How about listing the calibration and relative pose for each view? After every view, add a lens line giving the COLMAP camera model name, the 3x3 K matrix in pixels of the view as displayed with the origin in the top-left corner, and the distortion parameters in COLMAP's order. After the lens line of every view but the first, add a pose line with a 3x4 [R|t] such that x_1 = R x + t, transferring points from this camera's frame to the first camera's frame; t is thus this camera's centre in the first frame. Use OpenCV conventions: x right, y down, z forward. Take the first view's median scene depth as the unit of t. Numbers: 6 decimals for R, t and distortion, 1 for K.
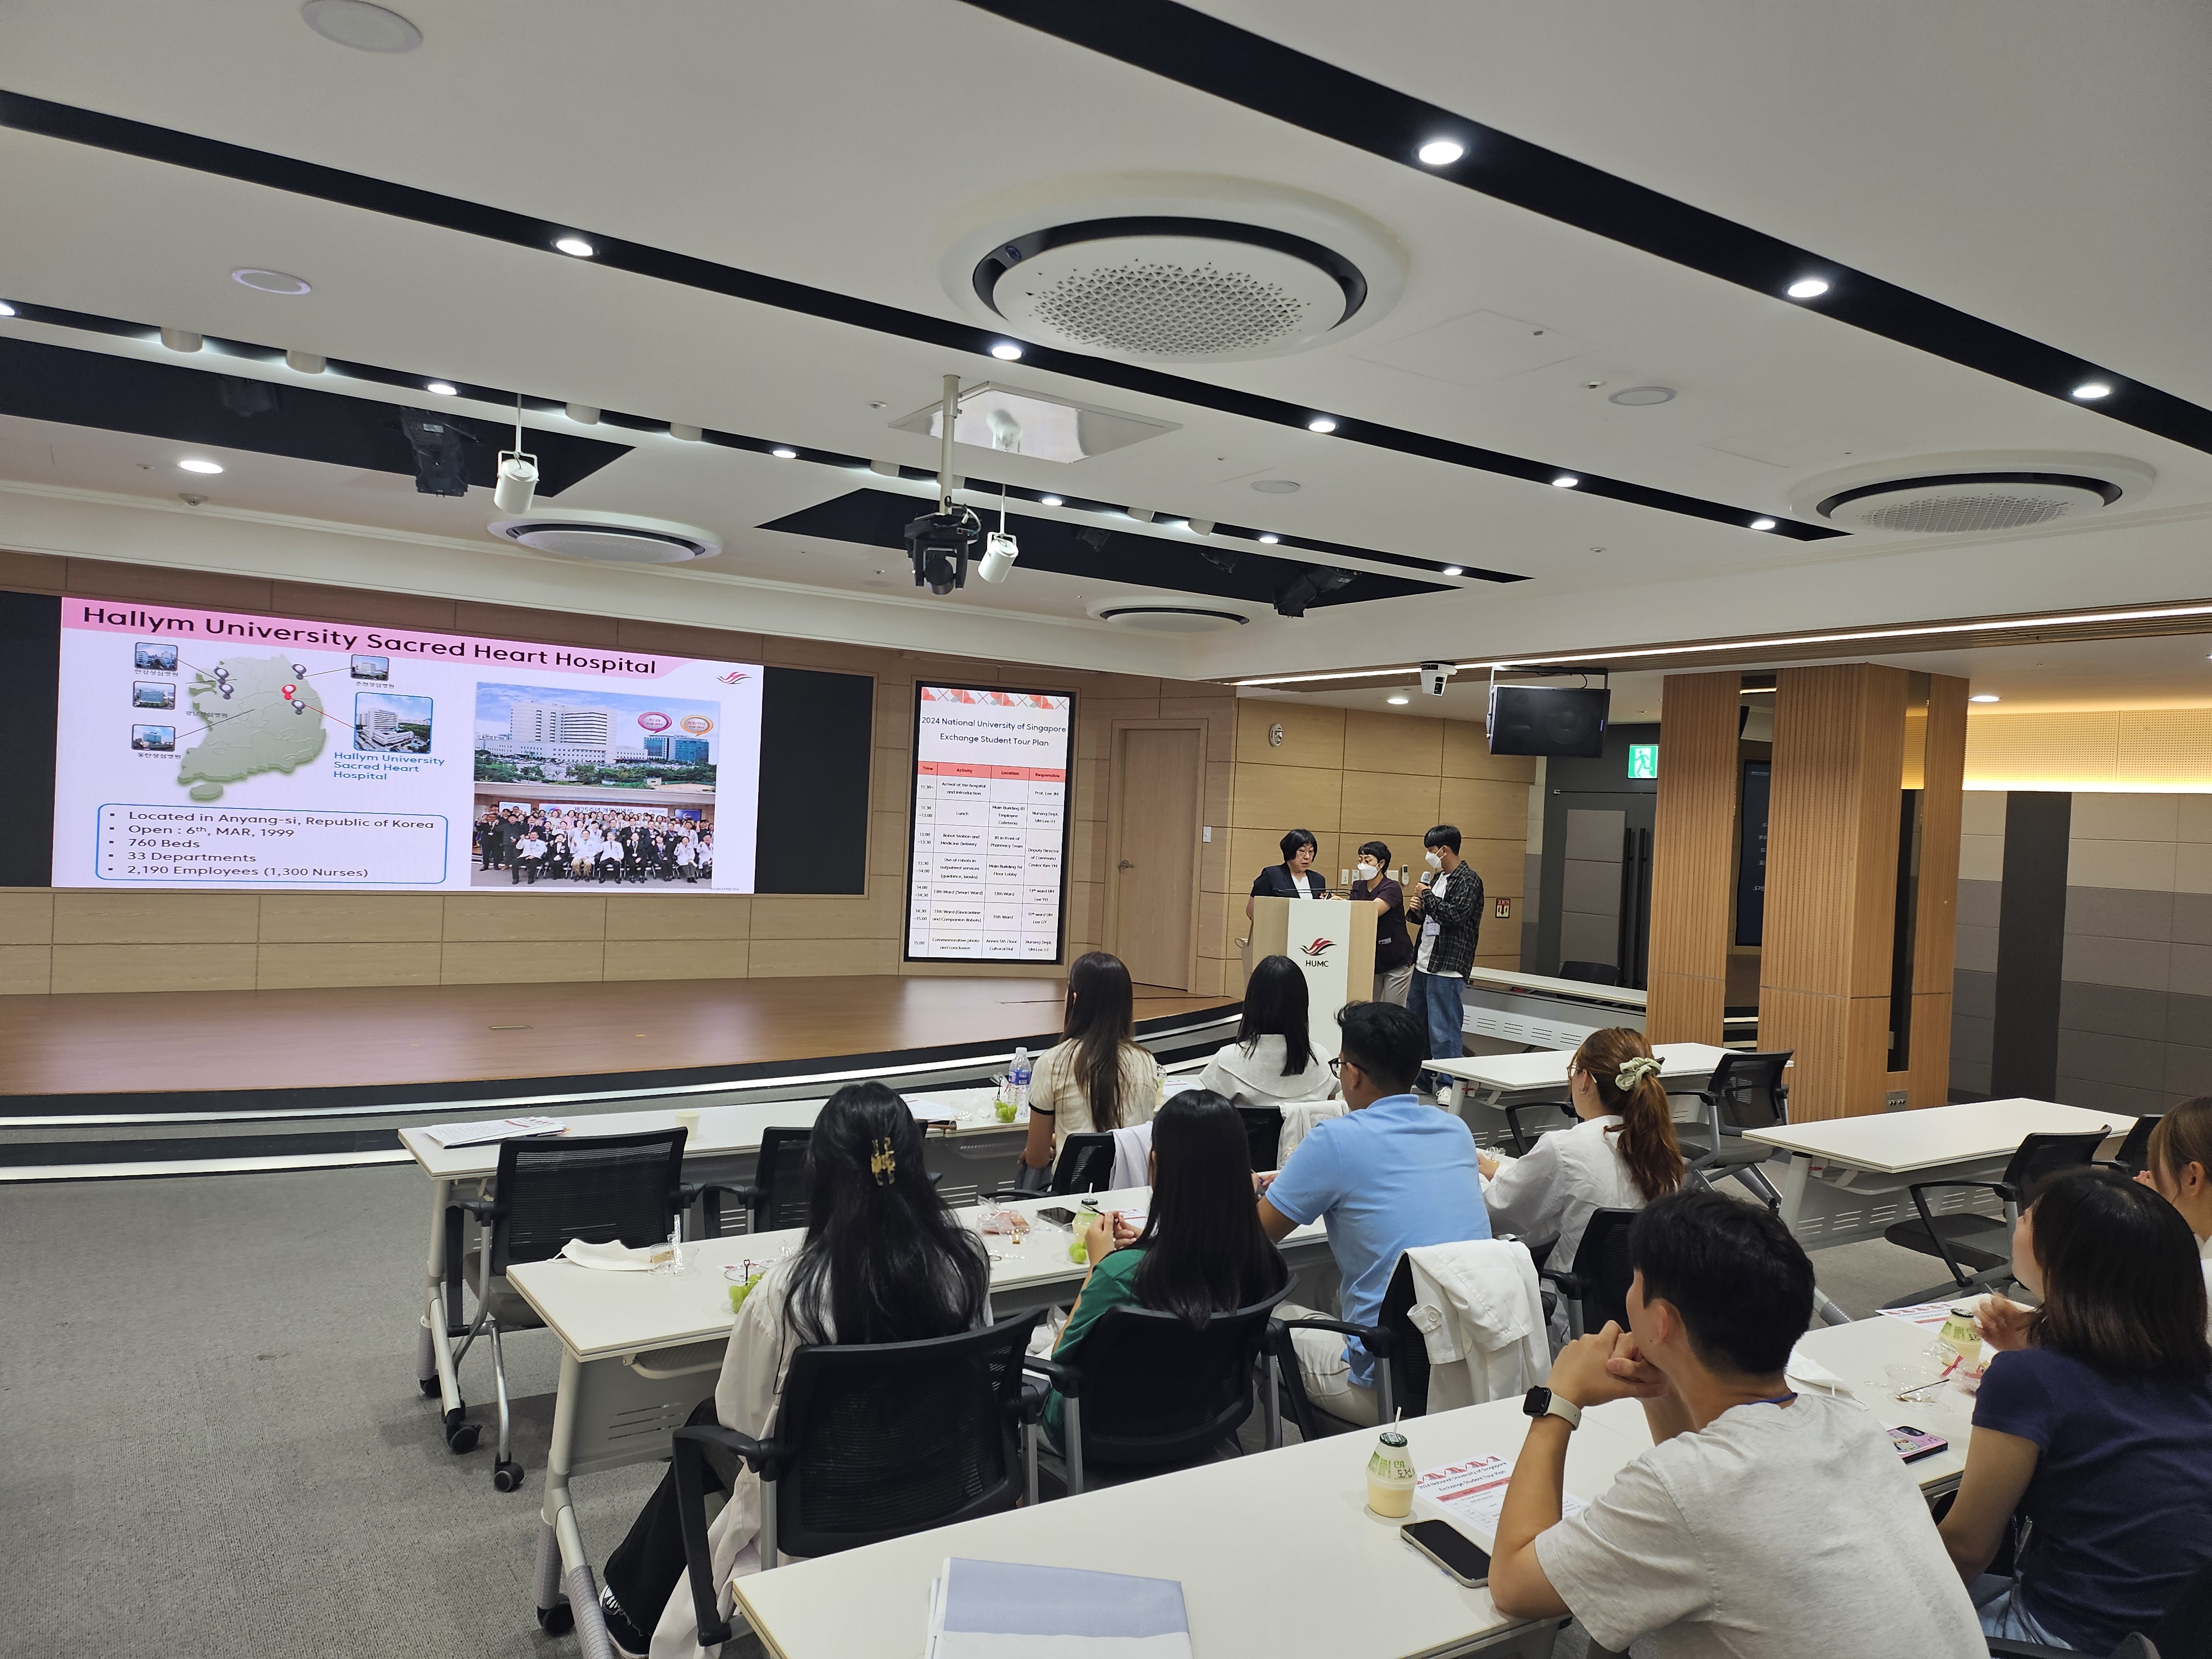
lens RADIAL K [[1572.4, 0, 1113.8], [0, 1572.4, 831.6], [0, 0, 1]] dist [0.067708, -0.046829]
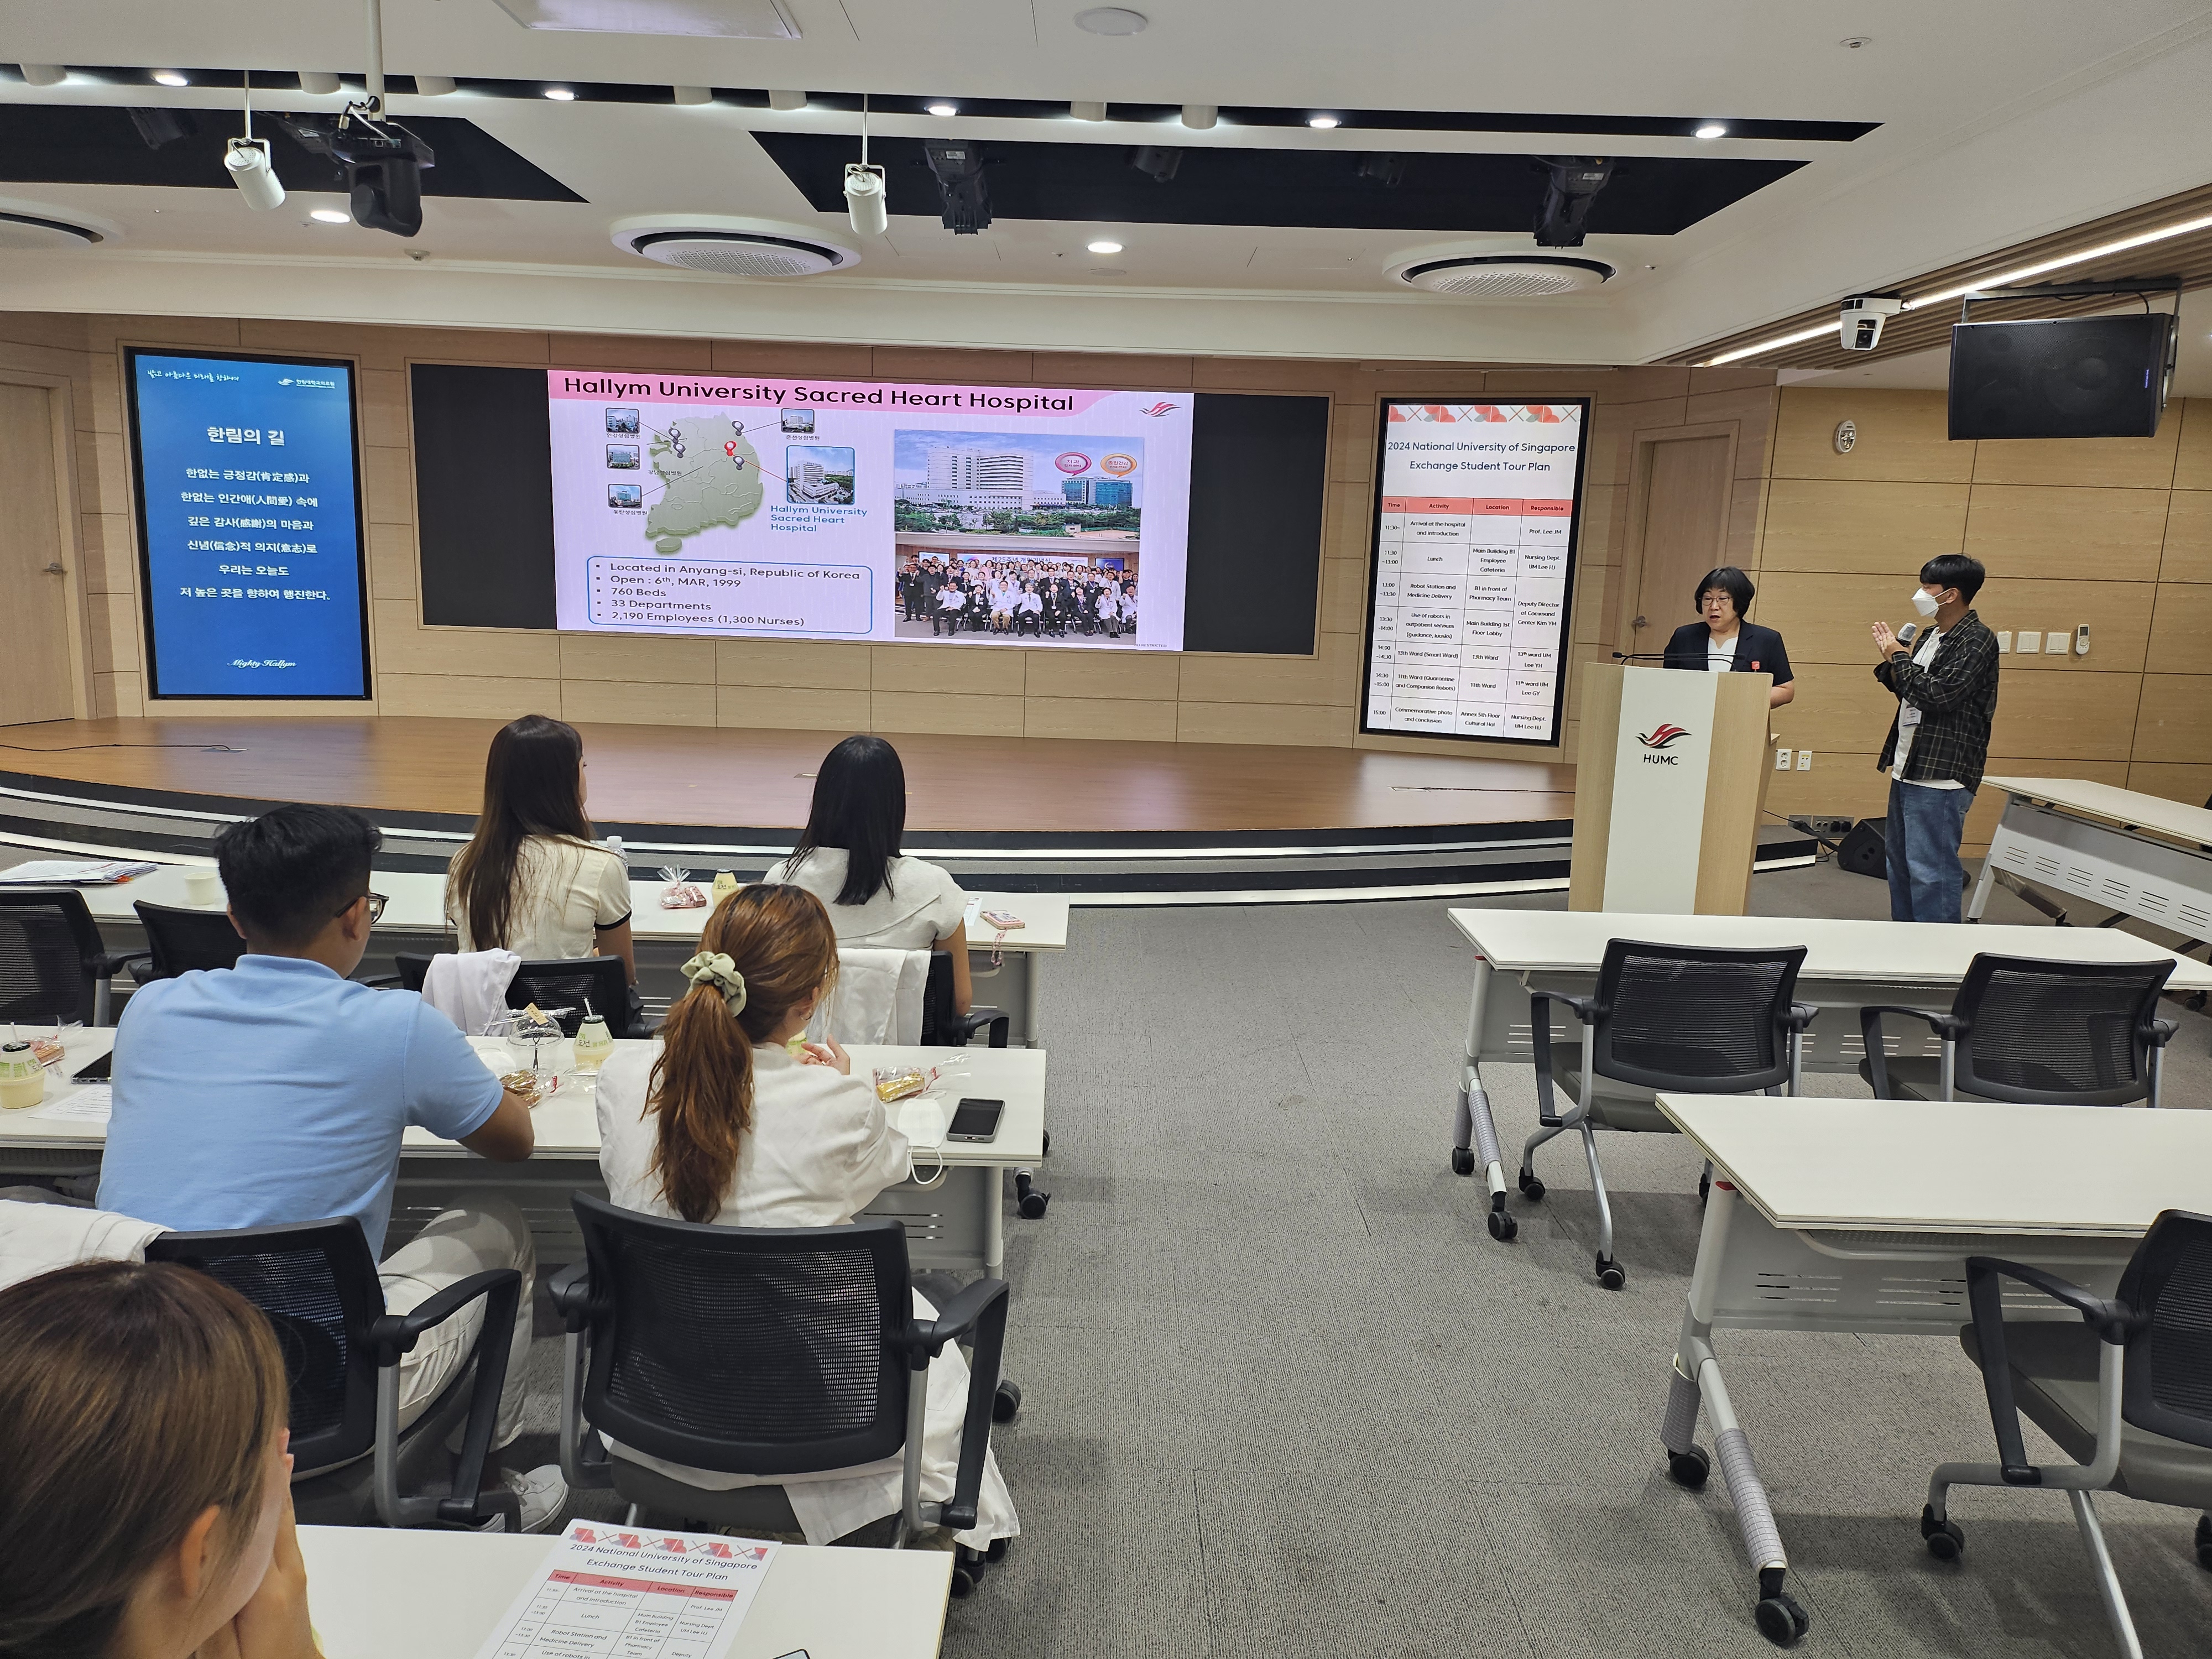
lens RADIAL K [[1572.4, 0, 1104.7], [0, 1572.4, 828.9], [0, 0, 1]] dist [0.067708, -0.046829]
pose [[0.823409, 0.081863, -0.561512, 0.278357], [0.001178, 0.989290, 0.145957, 0.008734], [0.567447, -0.120844, 0.814494, 0.233962]]
